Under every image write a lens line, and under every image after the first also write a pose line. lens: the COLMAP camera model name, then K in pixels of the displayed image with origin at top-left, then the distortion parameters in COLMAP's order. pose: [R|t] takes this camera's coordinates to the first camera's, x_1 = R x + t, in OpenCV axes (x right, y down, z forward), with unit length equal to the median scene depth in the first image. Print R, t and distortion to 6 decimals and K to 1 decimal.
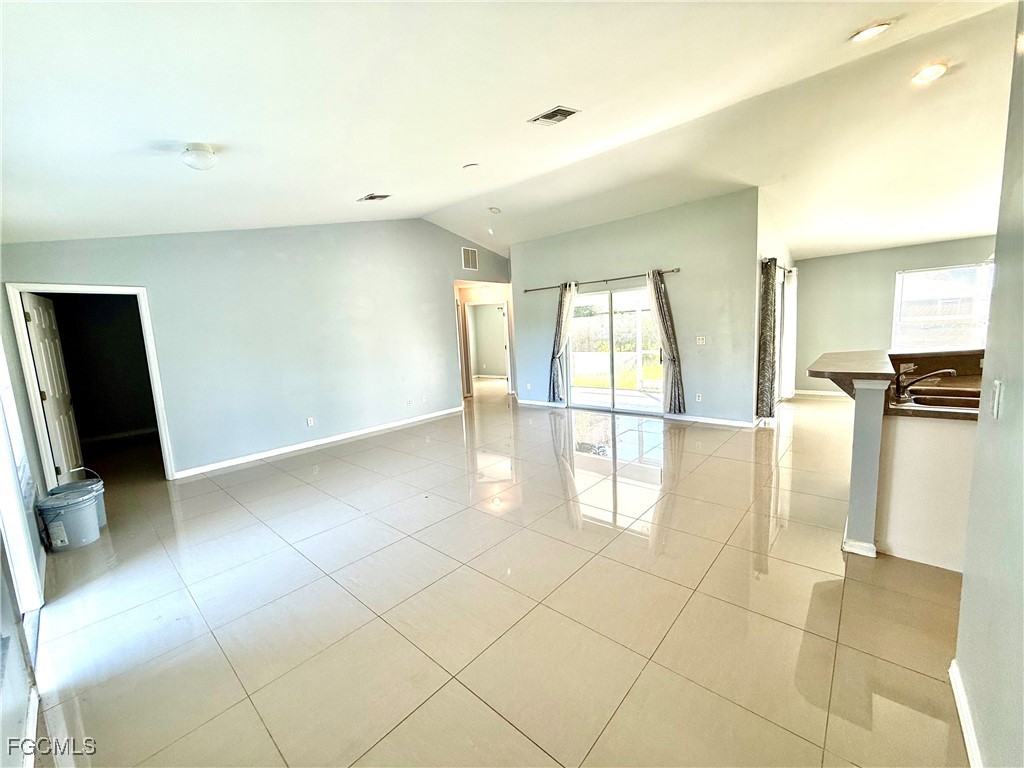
lens RADIAL K [[405.5, 0, 507.2], [0, 405.5, 382.3], [0, 0, 1]] dist [0.000528, 0.000257]
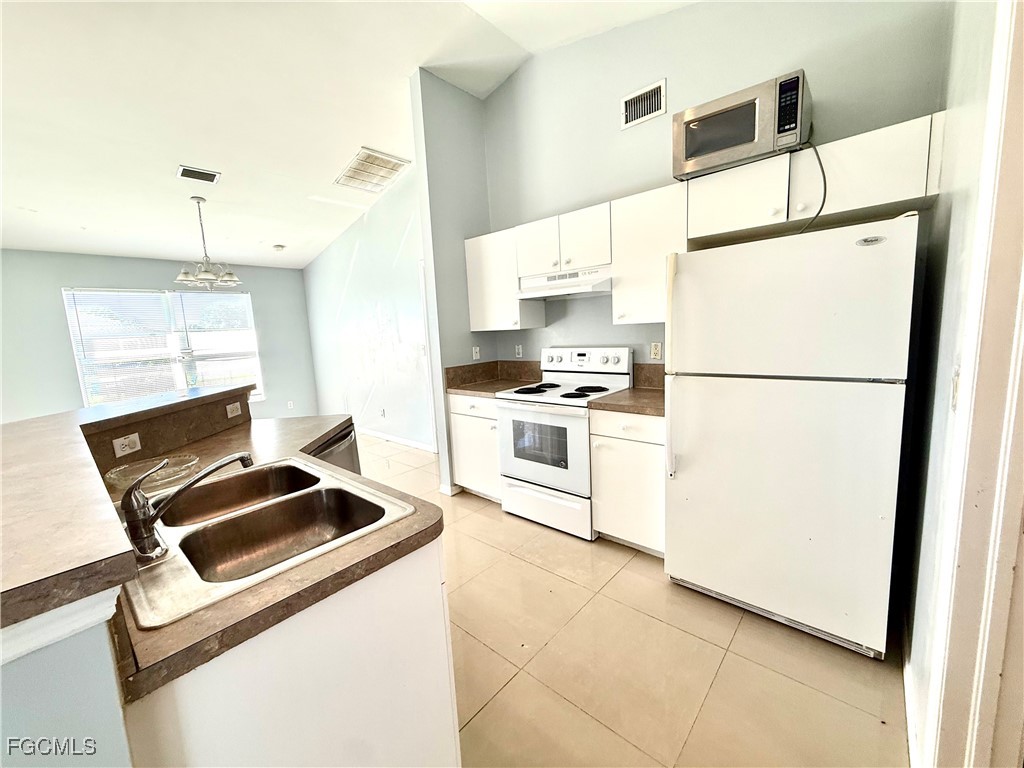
lens RADIAL K [[406.6, 0, 507.9], [0, 406.6, 381.3], [0, 0, 1]] dist [0.001463, -0.000005]
pose [[0.003158, -0.082062, 0.996622, 0.247125], [0.175124, 0.981271, 0.080243, -0.036382], [-0.984541, 0.174280, 0.017470, 0.259142]]
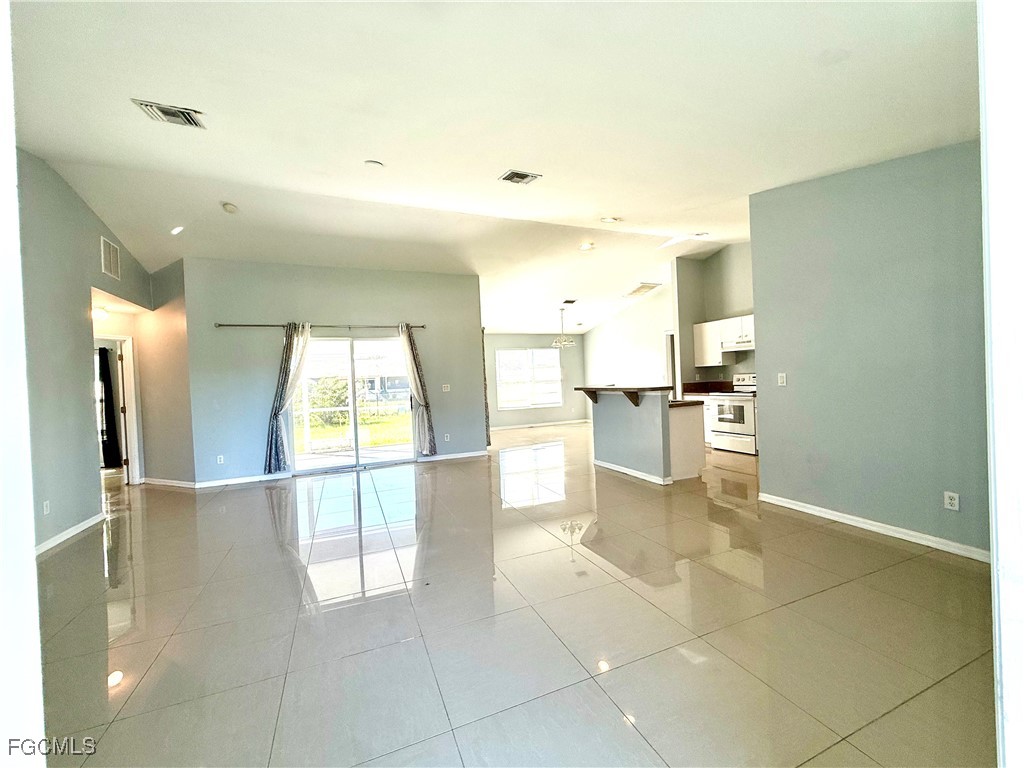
lens RADIAL K [[405.5, 0, 507.2], [0, 405.5, 382.3], [0, 0, 1]] dist [0.000528, 0.000257]
pose [[0.441248, 0.025364, 0.897027, -0.429700], [0.130576, 0.987147, -0.092143, 0.009893], [-0.887835, 0.157788, 0.432264, 0.288473]]
